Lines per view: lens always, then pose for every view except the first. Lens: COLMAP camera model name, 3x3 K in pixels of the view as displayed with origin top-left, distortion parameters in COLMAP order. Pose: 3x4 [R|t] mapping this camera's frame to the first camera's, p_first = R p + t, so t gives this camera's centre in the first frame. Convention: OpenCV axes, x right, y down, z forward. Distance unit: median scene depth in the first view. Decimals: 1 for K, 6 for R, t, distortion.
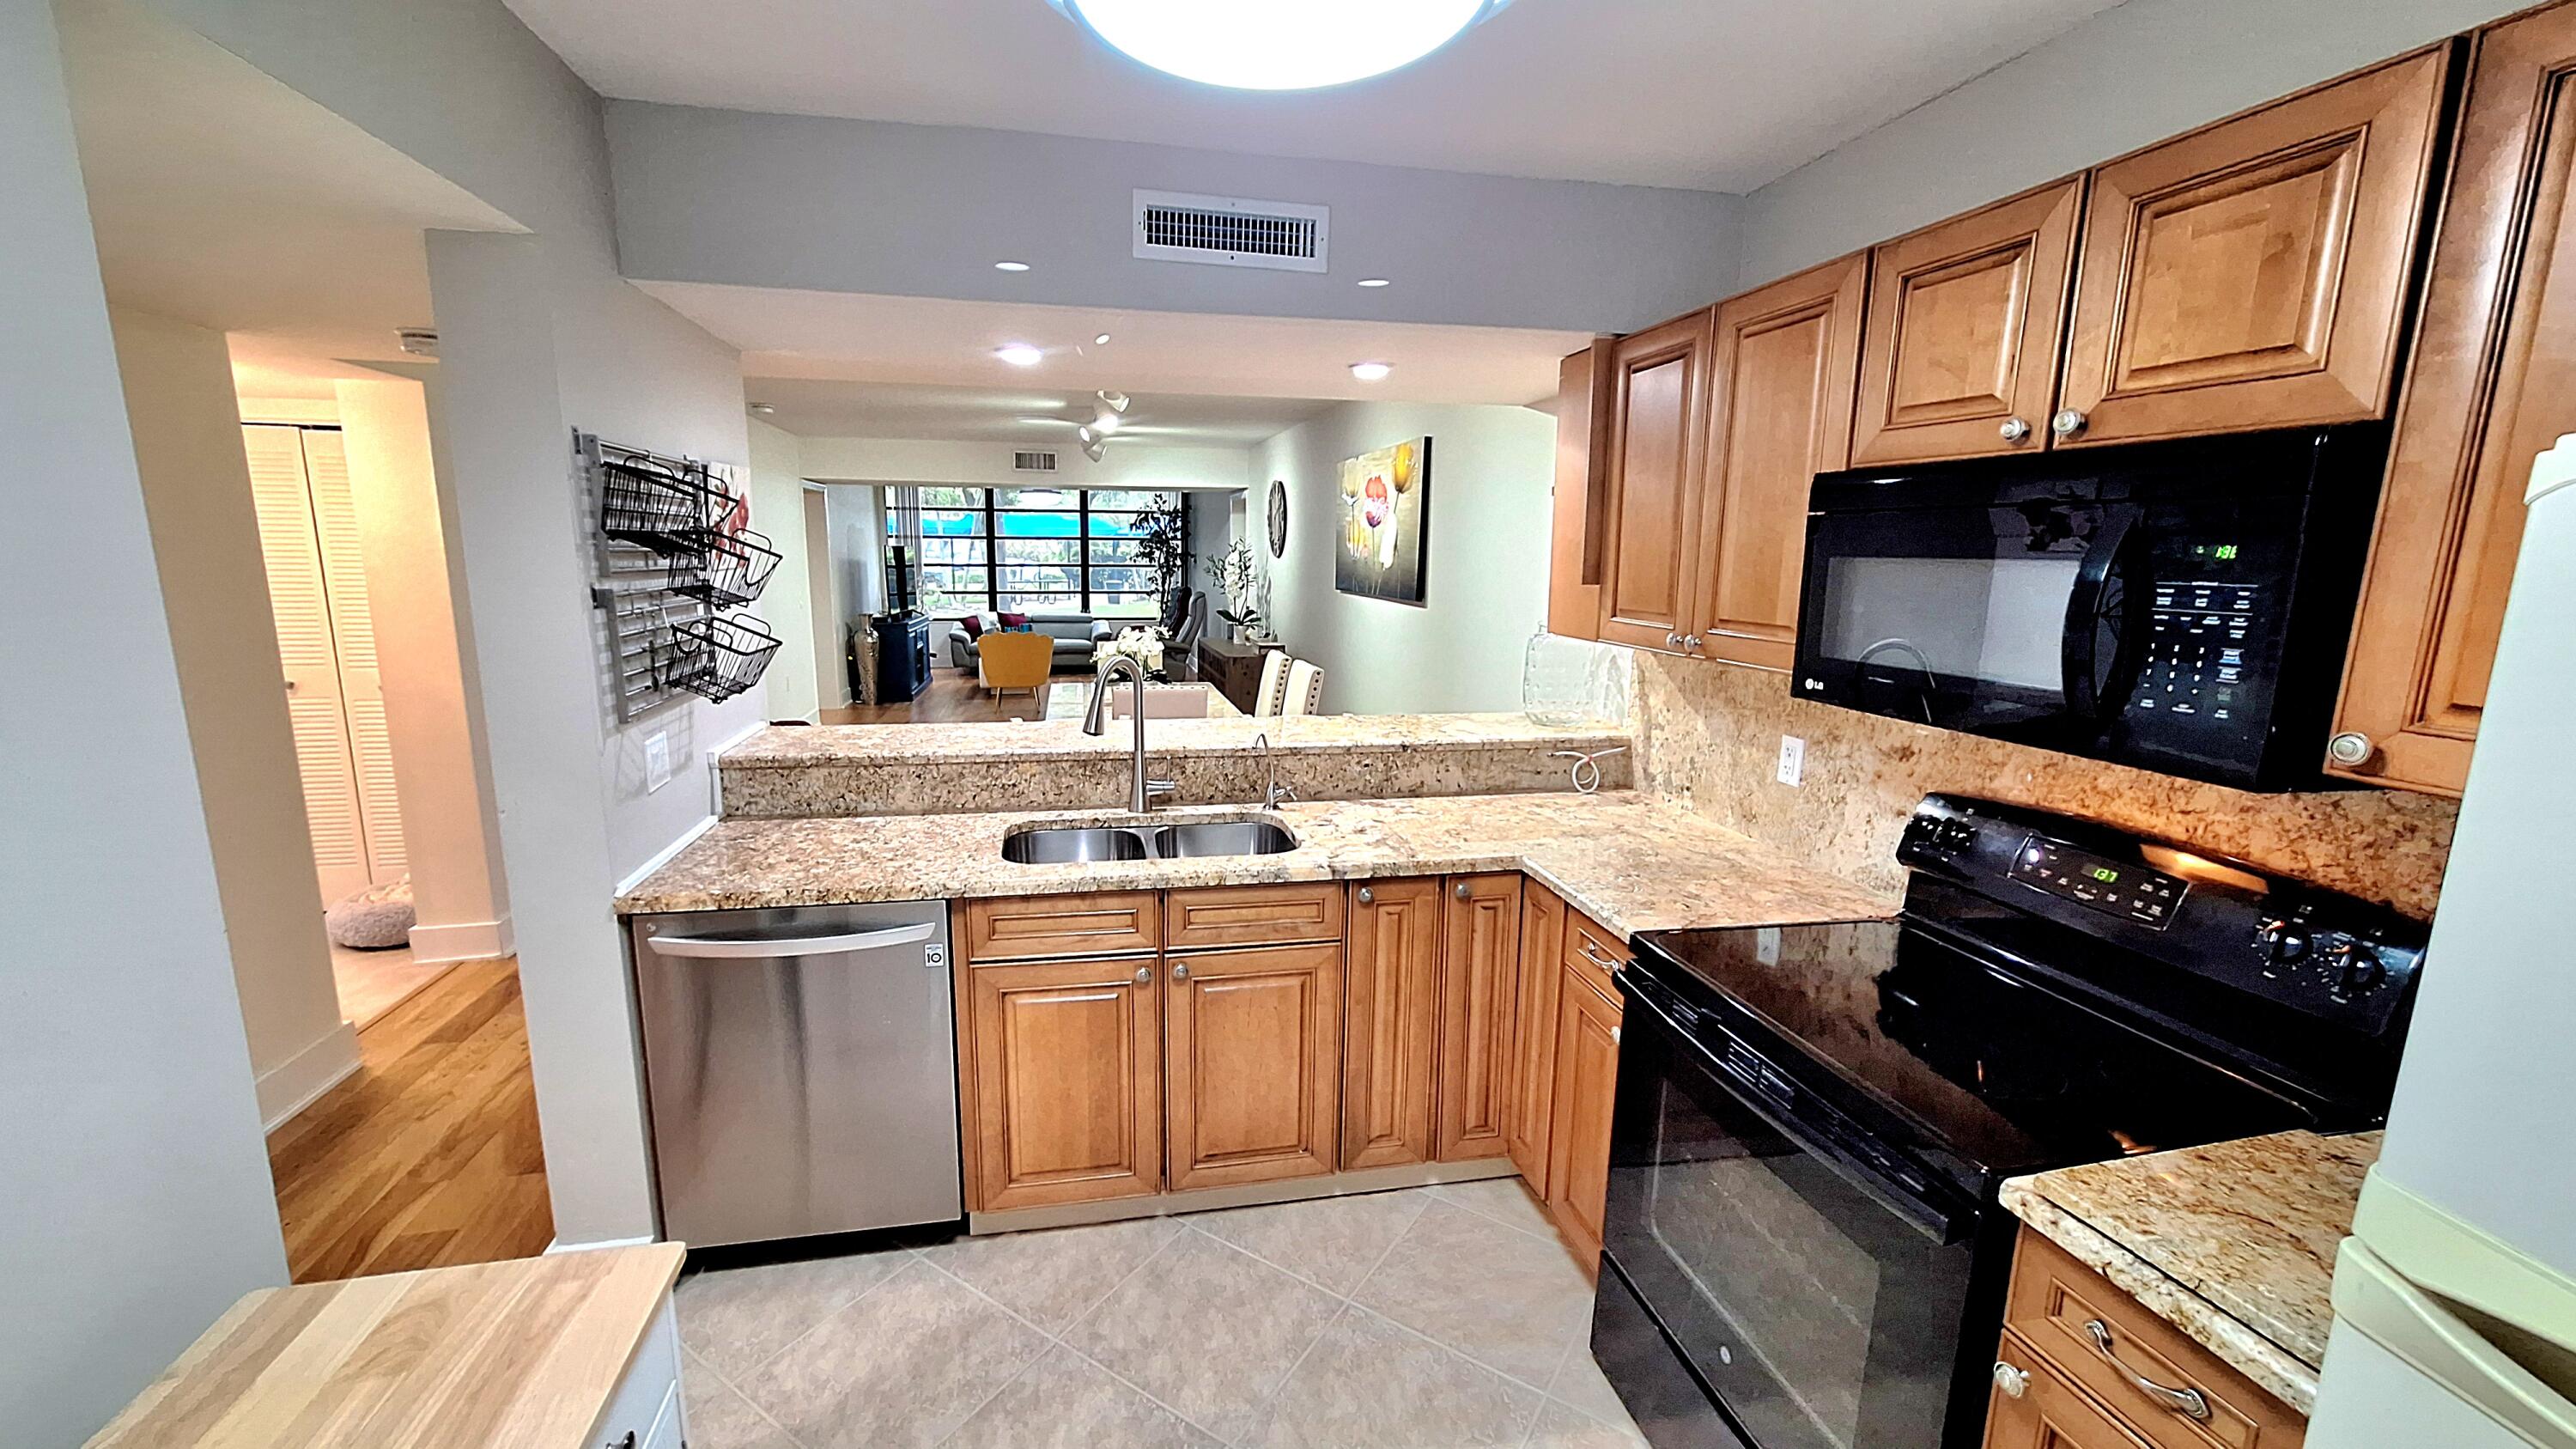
lens RADIAL K [[1017.2, 0, 1262.7], [0, 1017.2, 733.3], [0, 0, 1]] dist [-0.005456, 0.001783]
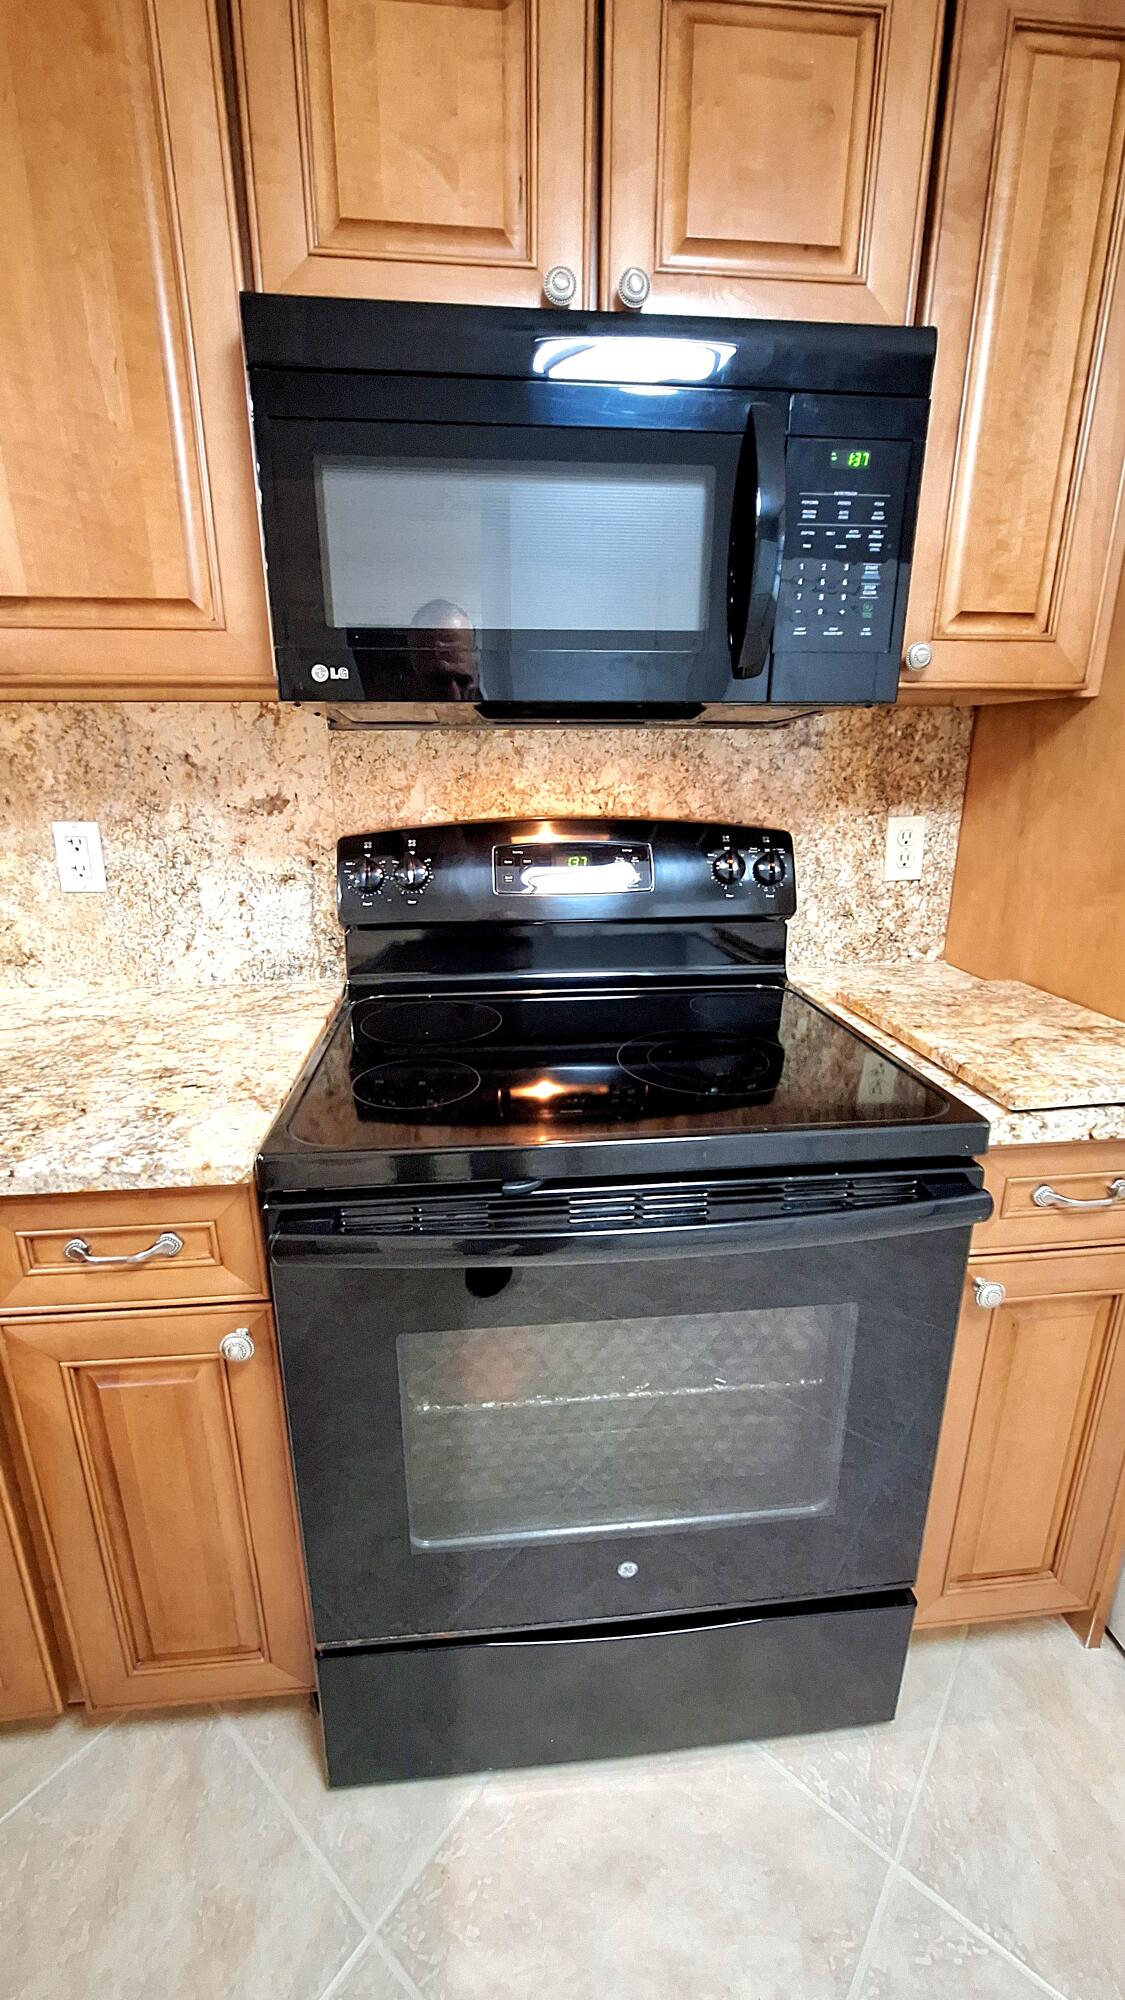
lens RADIAL K [[789.6, 0, 553.3], [0, 789.6, 981.6], [0, 0, 1]] dist [-0.005456, 0.001783]
pose [[0.105549, -0.289666, 0.951290, 0.012156], [0.183175, 0.945927, 0.267709, 0.018918], [-0.977398, 0.145996, 0.152901, 0.514729]]
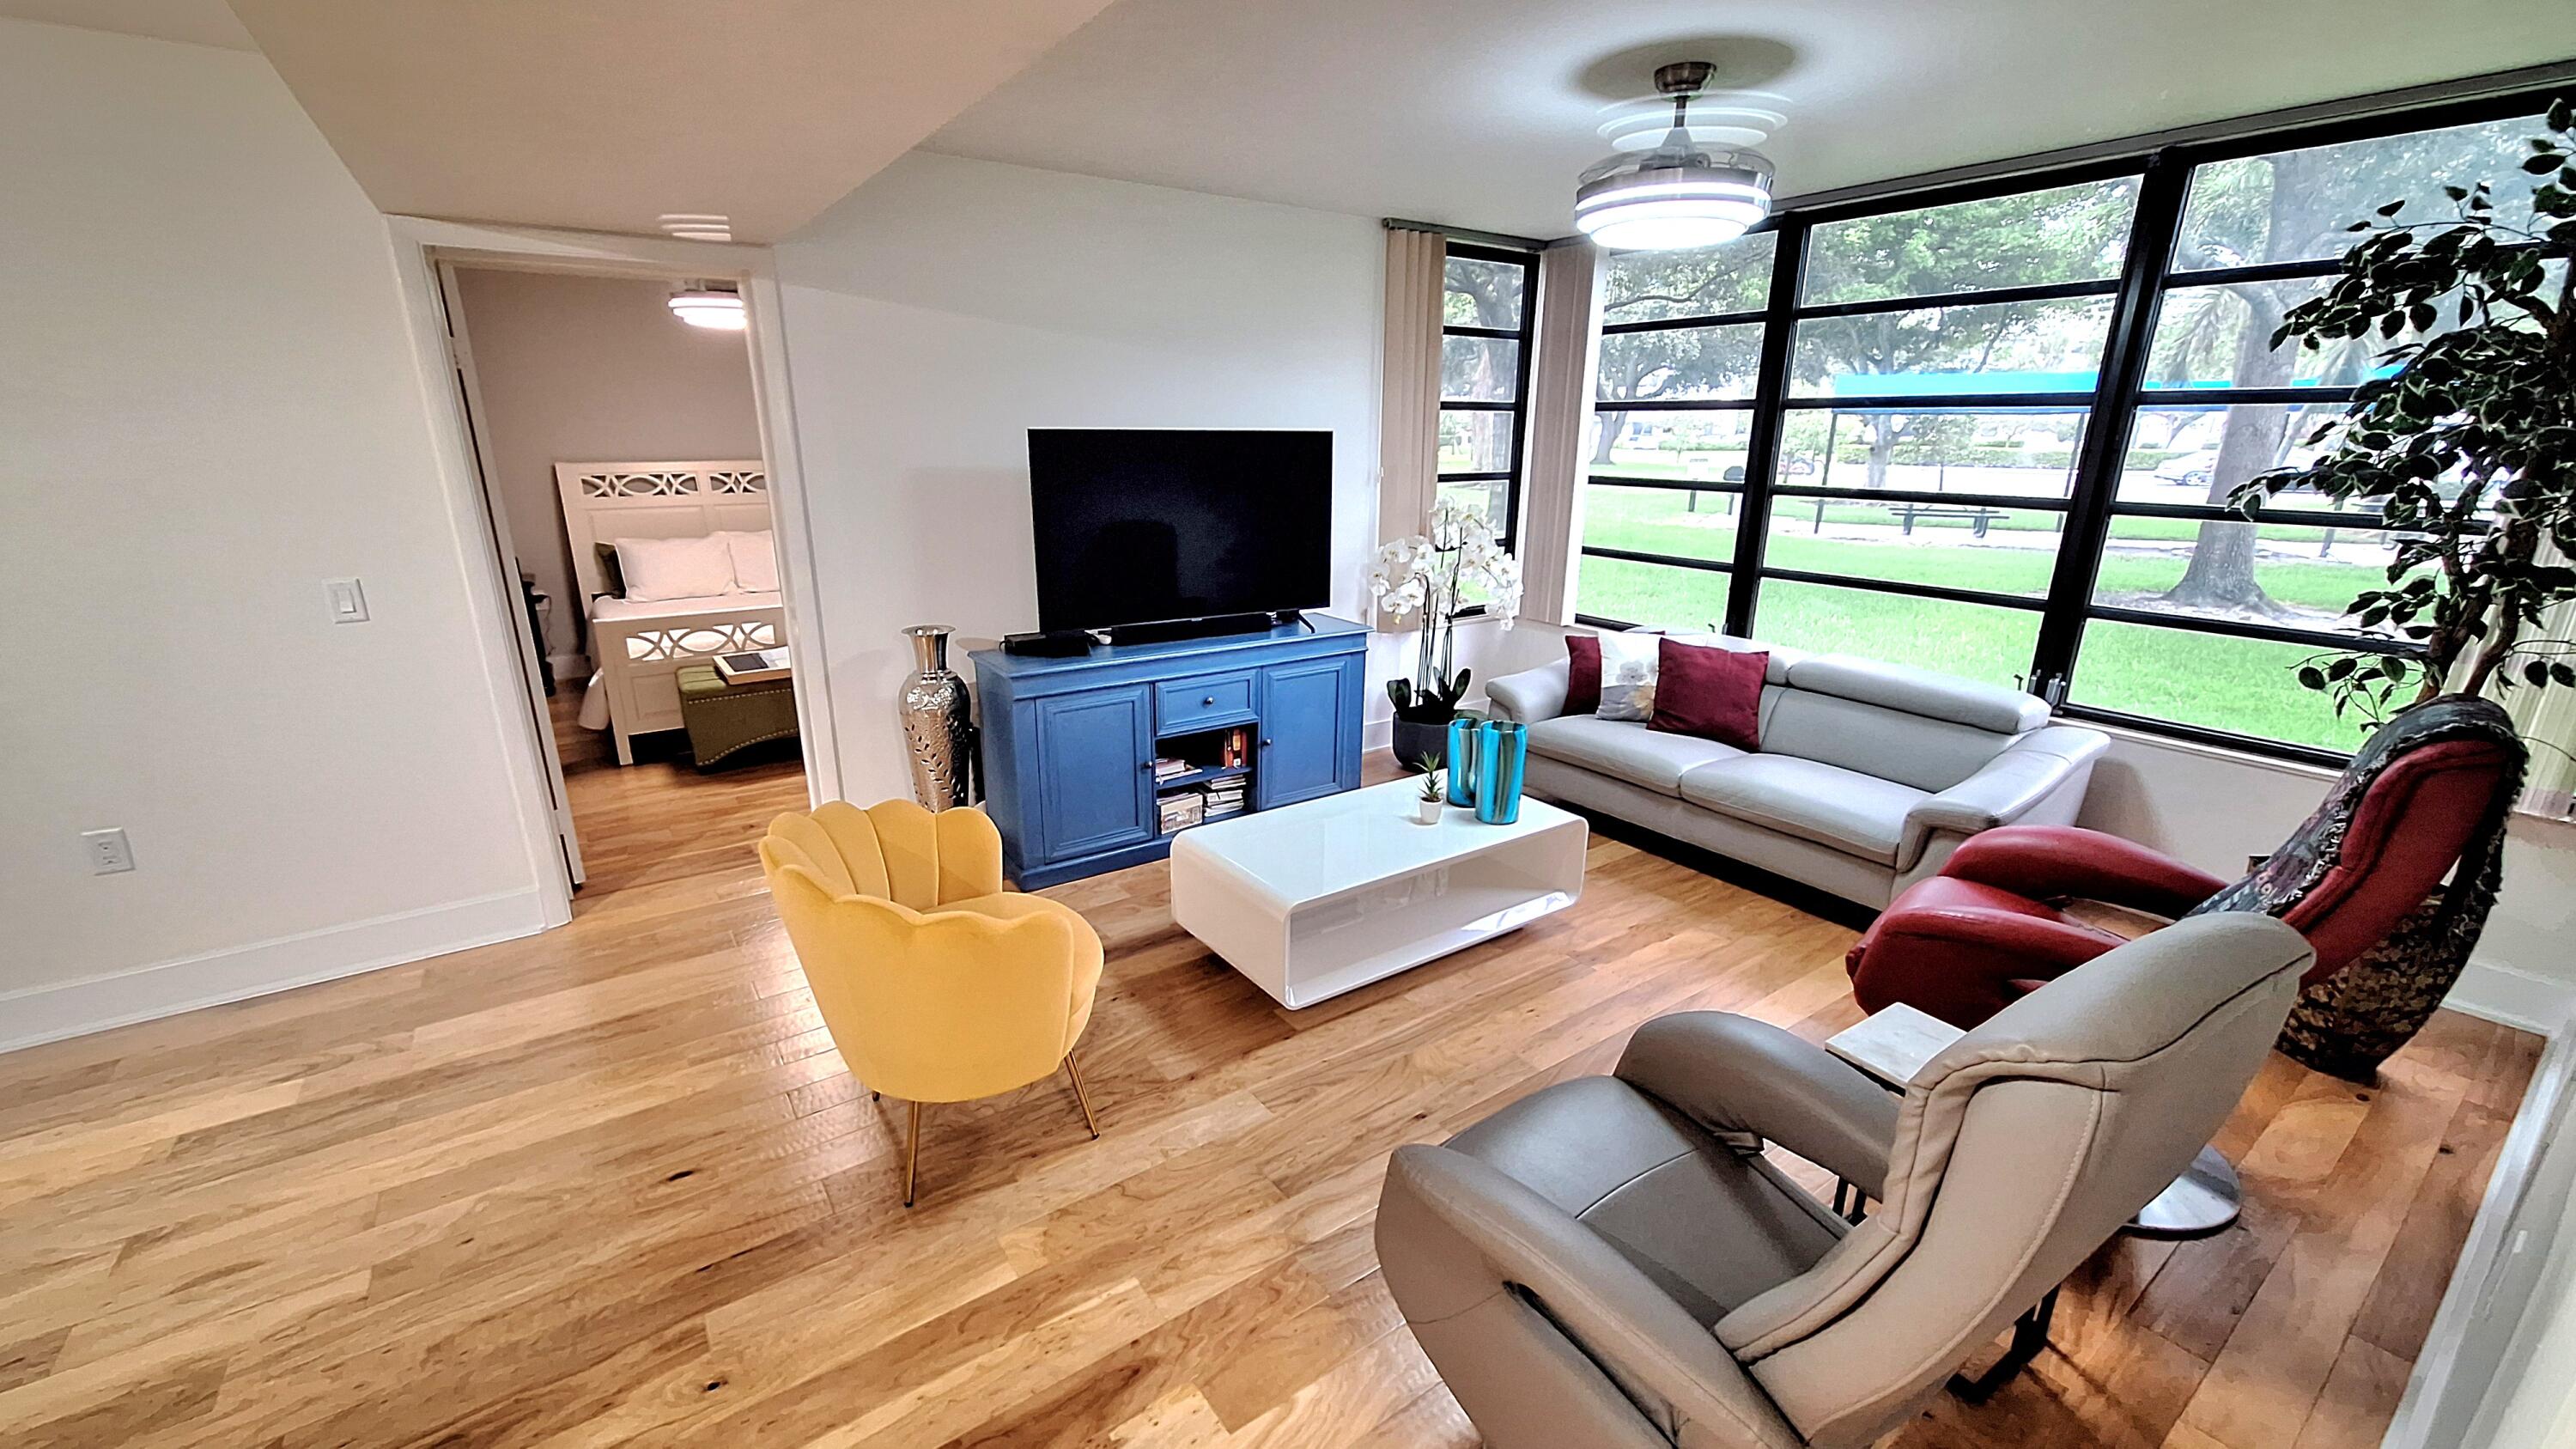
lens RADIAL K [[1017.2, 0, 1270.0], [0, 1017.2, 738.4], [0, 0, 1]] dist [-0.005456, 0.001783]
pose [[0.402209, 0.261101, -0.877527, -0.080892], [-0.162970, 0.963583, 0.212010, -0.626620], [0.900926, 0.057738, 0.430114, 3.423213]]
